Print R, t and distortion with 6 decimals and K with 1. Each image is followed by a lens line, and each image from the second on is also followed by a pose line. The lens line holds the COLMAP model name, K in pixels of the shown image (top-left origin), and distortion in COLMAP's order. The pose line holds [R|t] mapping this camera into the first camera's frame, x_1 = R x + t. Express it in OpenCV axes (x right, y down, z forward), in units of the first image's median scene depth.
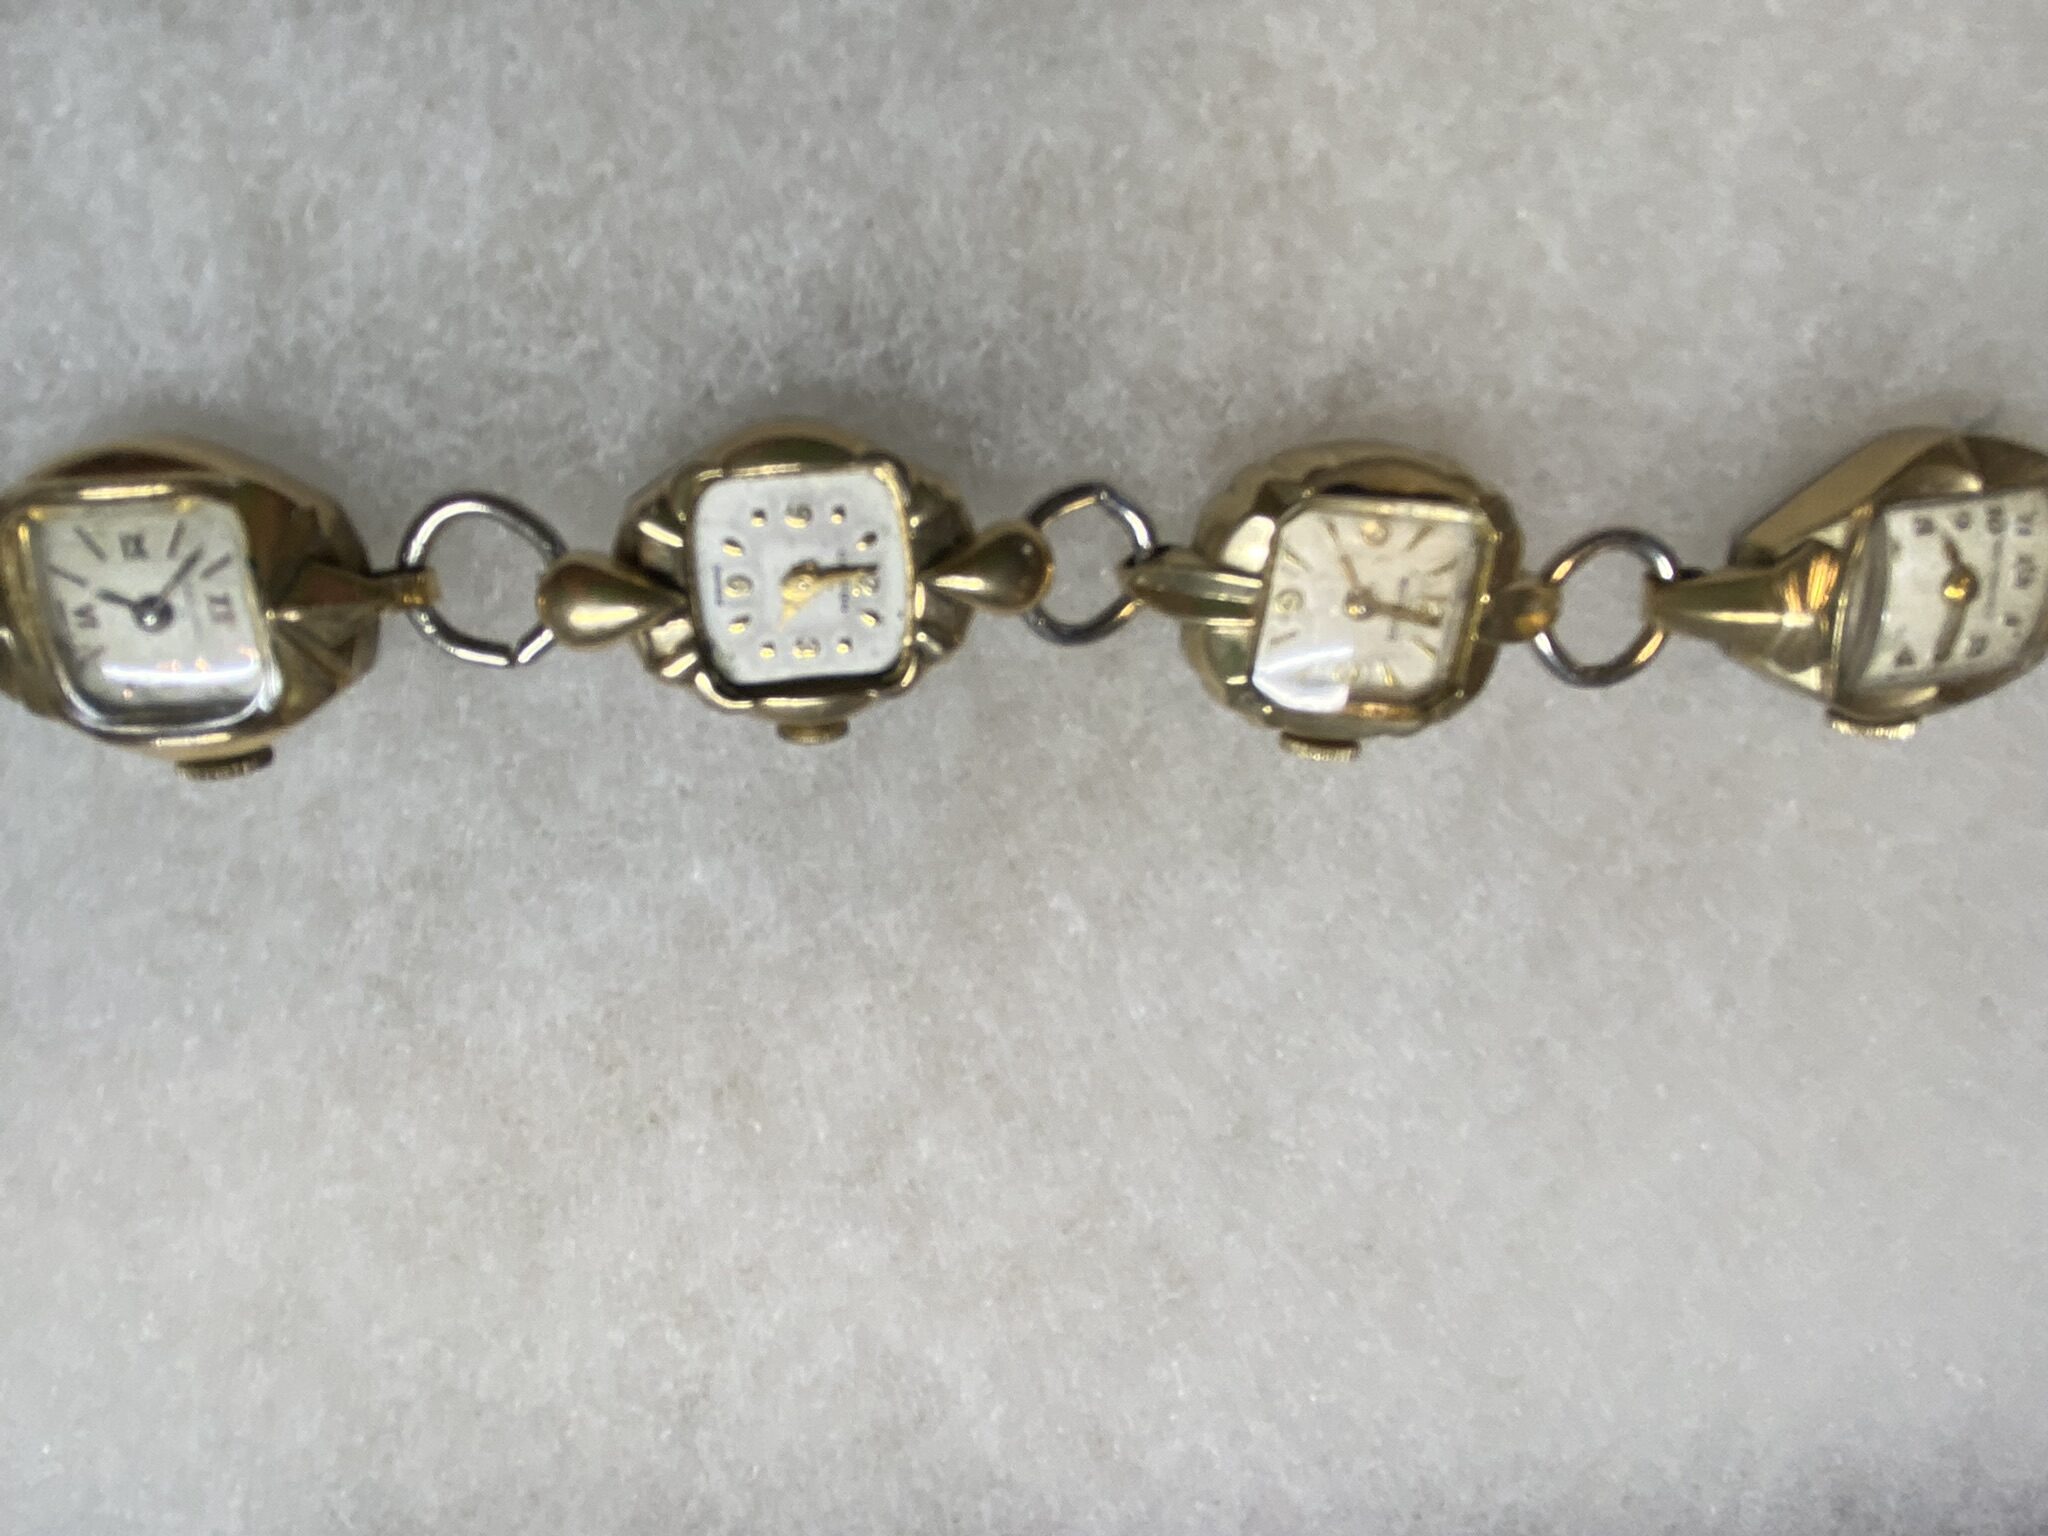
lens RADIAL K [[1305.5, 0, 1016.0], [0, 1305.5, 758.9], [0, 0, 1]] dist [0.060474, -0.059040]
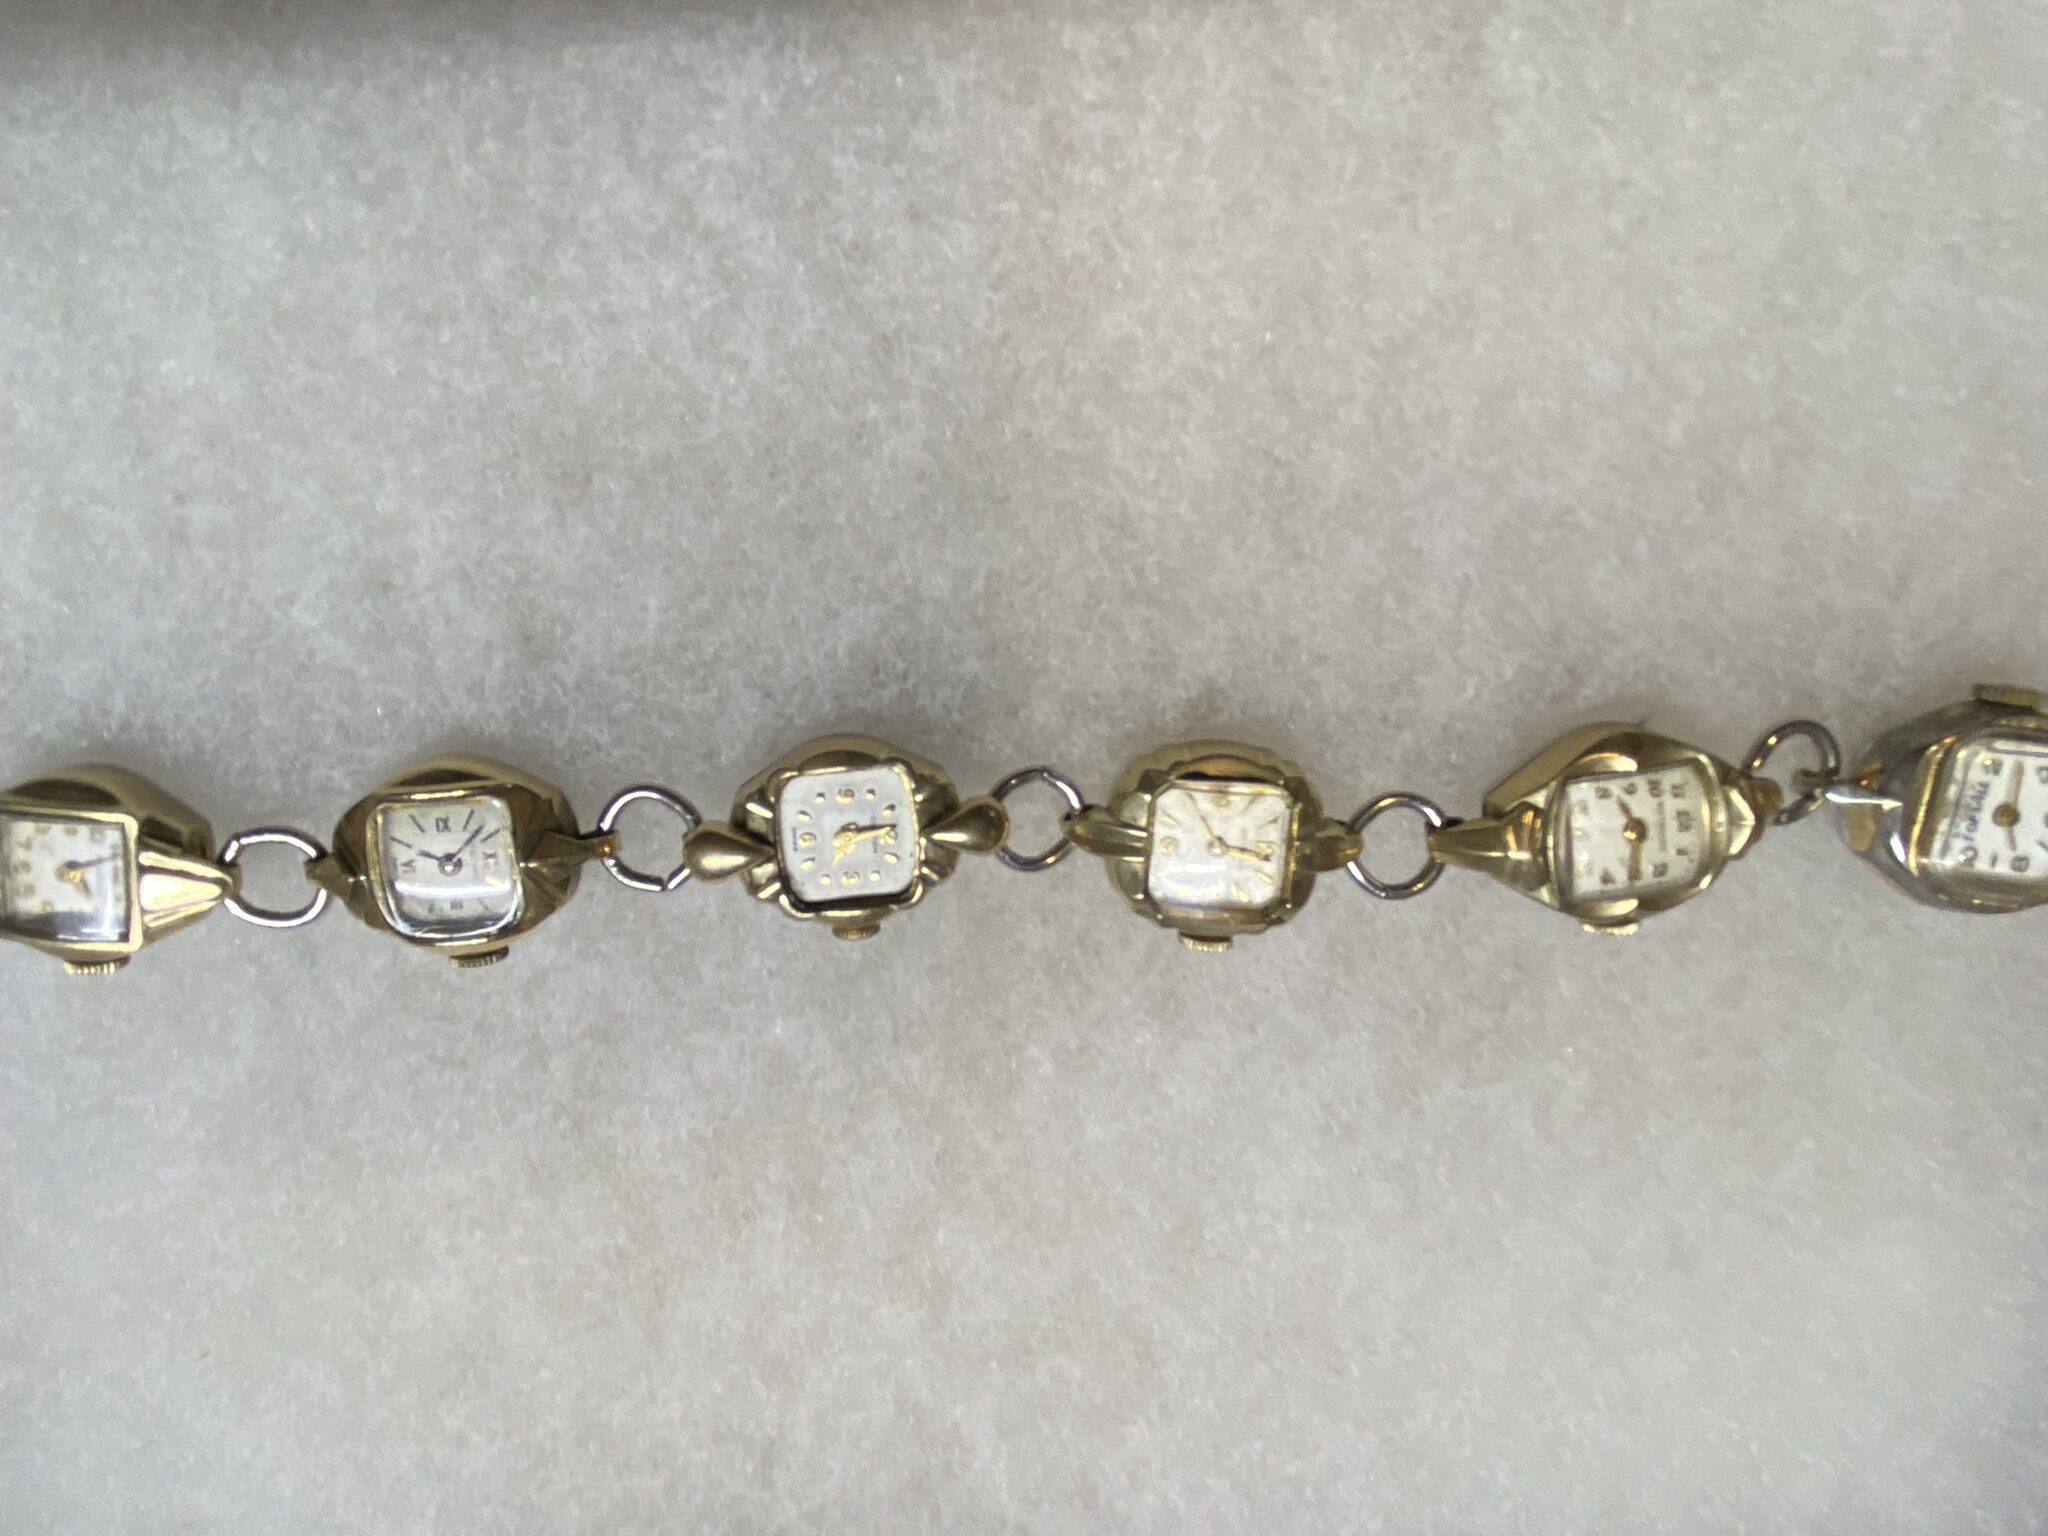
lens RADIAL K [[1305.5, 0, 1016.0], [0, 1305.5, 758.9], [0, 0, 1]] dist [0.060474, -0.059040]
pose [[0.997174, -0.013122, -0.073972, 0.143282], [0.003836, 0.992238, -0.124296, -0.031277], [0.075029, 0.123661, 0.989484, -0.501381]]
